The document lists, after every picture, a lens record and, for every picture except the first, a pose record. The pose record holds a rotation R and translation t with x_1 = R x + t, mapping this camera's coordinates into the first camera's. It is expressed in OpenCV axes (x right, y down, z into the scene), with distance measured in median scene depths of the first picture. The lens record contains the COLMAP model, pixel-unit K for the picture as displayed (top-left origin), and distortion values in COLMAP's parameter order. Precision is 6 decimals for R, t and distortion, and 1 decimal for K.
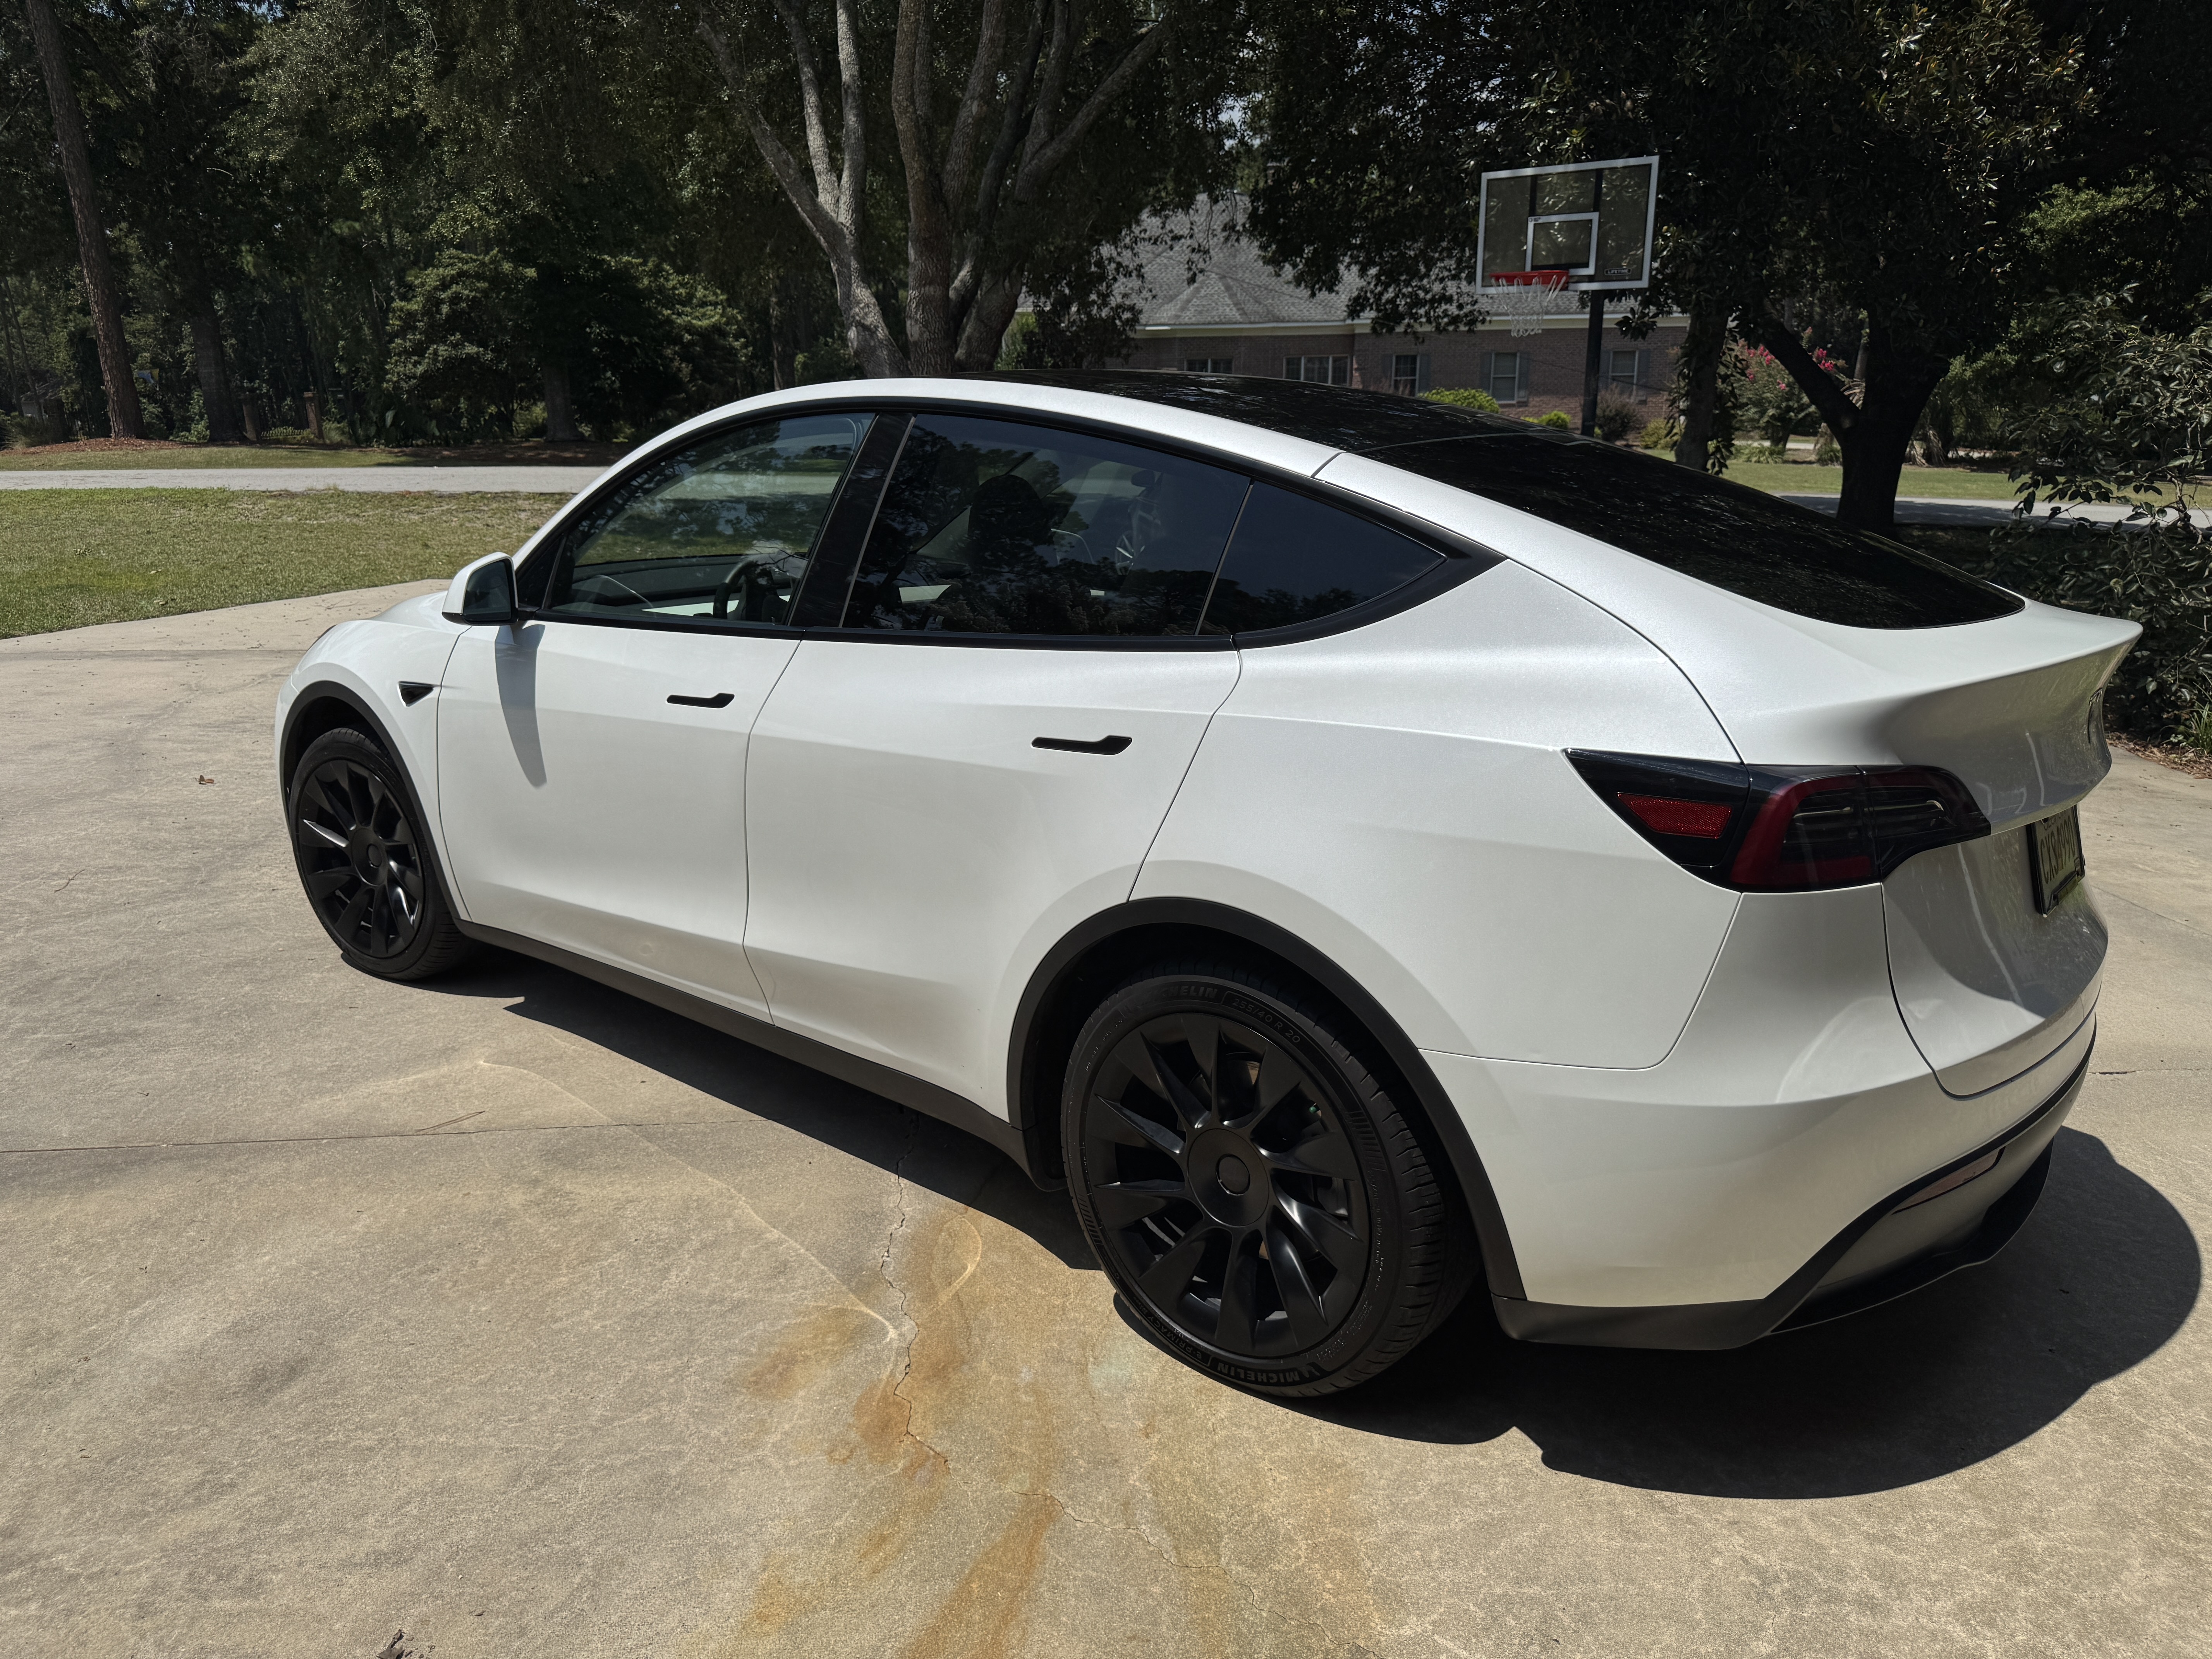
lens RADIAL K [[1566.1, 0, 1097.6], [0, 1566.1, 845.1], [0, 0, 1]] dist [0.032479, -0.037025]
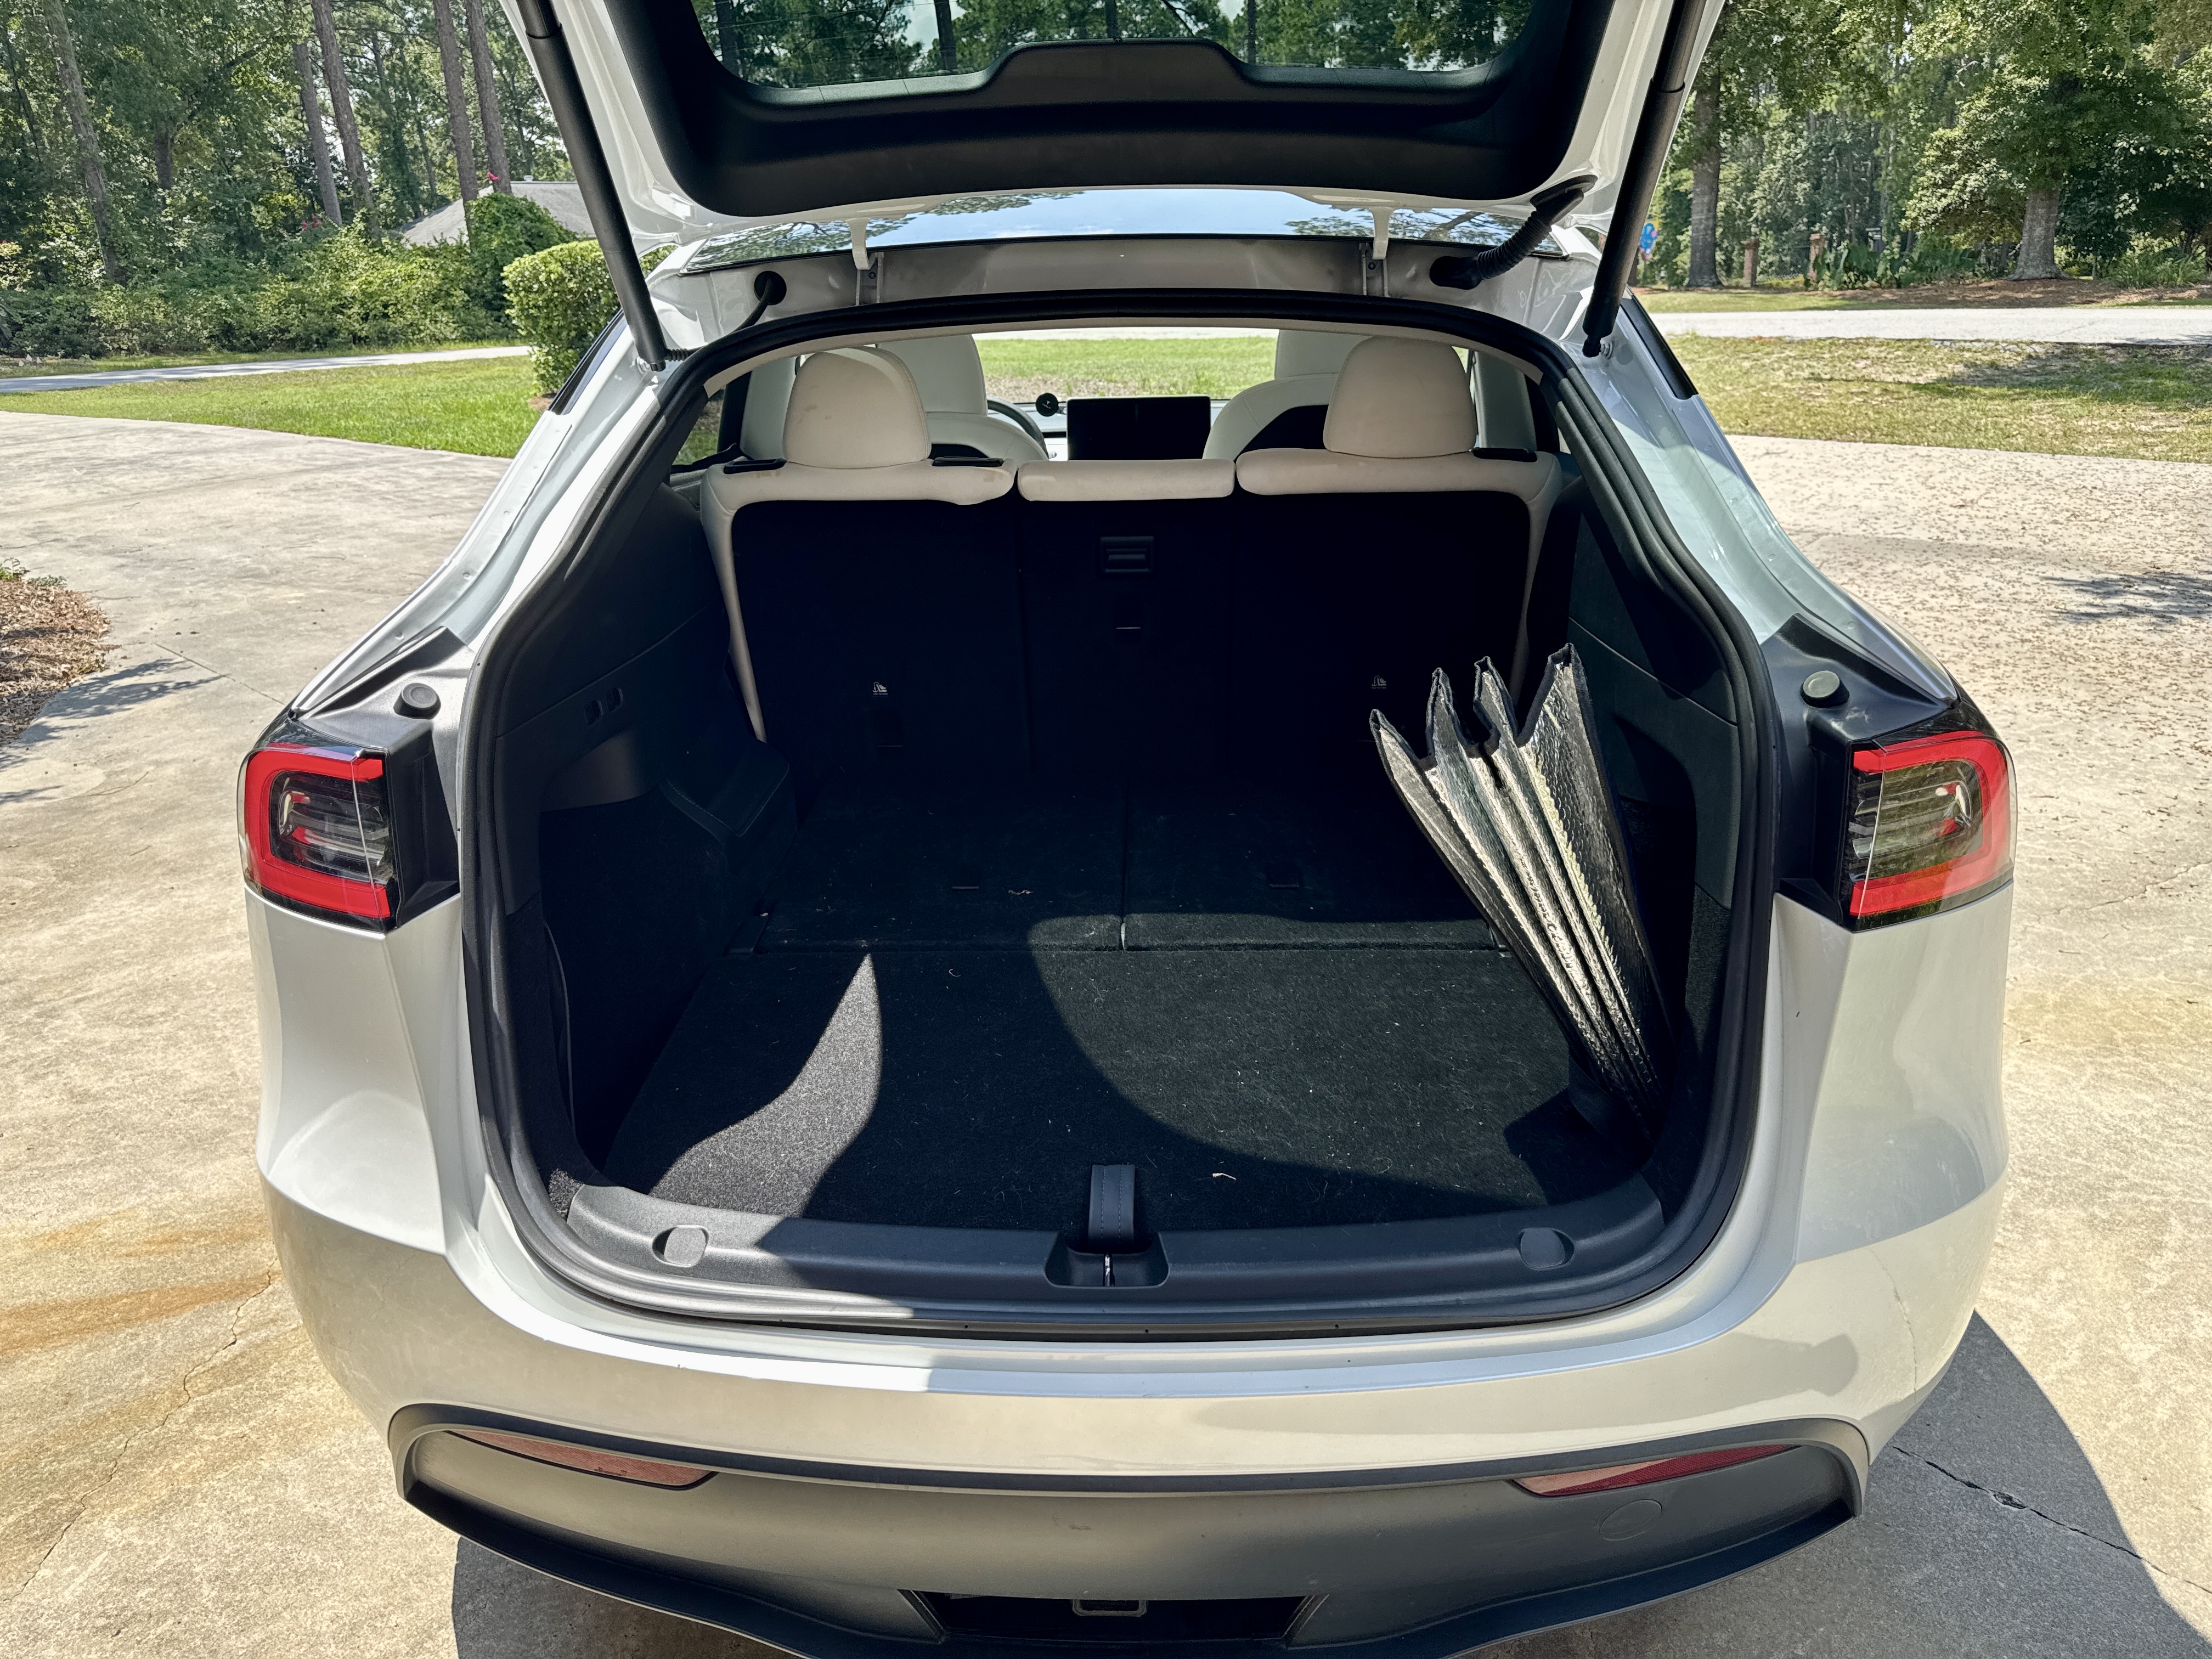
lens RADIAL K [[1566.1, 0, 1093.6], [0, 1566.1, 838.9], [0, 0, 1]] dist [0.032479, -0.037025]
pose [[0.621369, 0.242615, -0.745009, 0.763256], [-0.177204, 0.969729, 0.168001, -0.115523], [0.763216, 0.027628, 0.645552, 0.533923]]
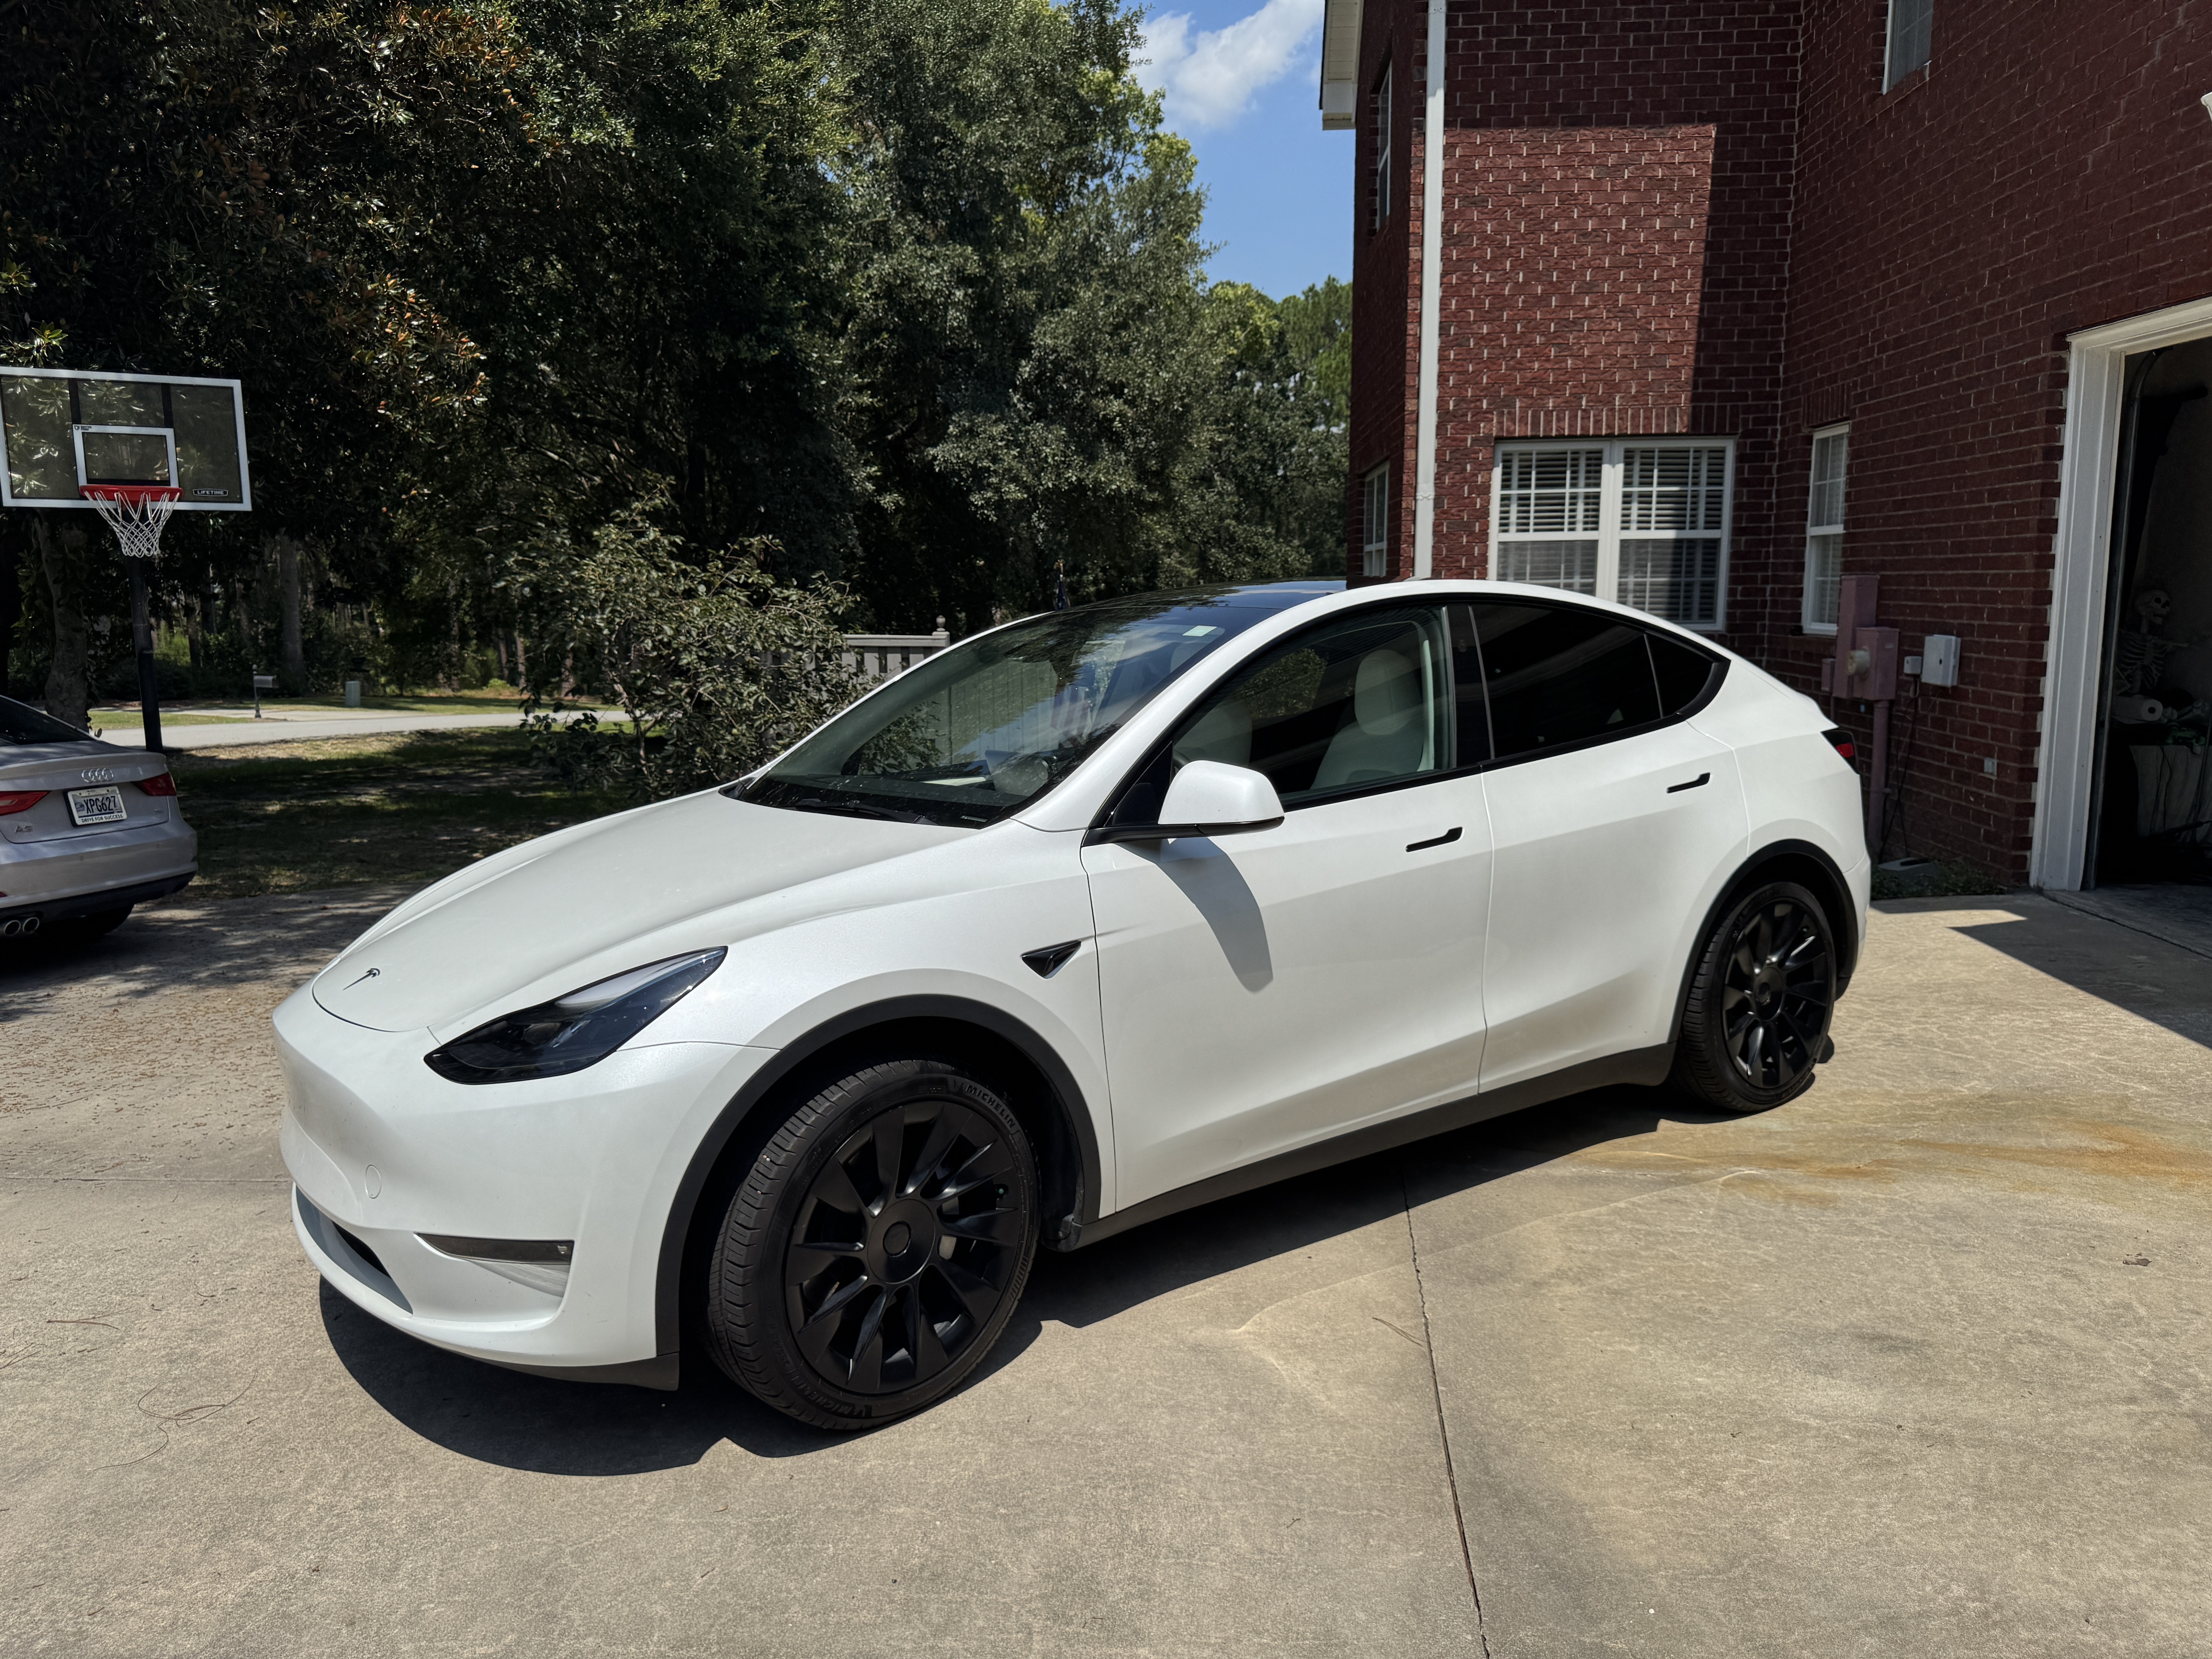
lens RADIAL K [[1566.1, 0, 1122.4], [0, 1566.1, 848.6], [0, 0, 1]] dist [0.032479, -0.037025]
pose [[0.234724, -0.153772, 0.959822, -1.495639], [0.287233, 0.954289, 0.082643, -0.261030], [-0.928656, 0.256295, 0.268163, 0.935525]]
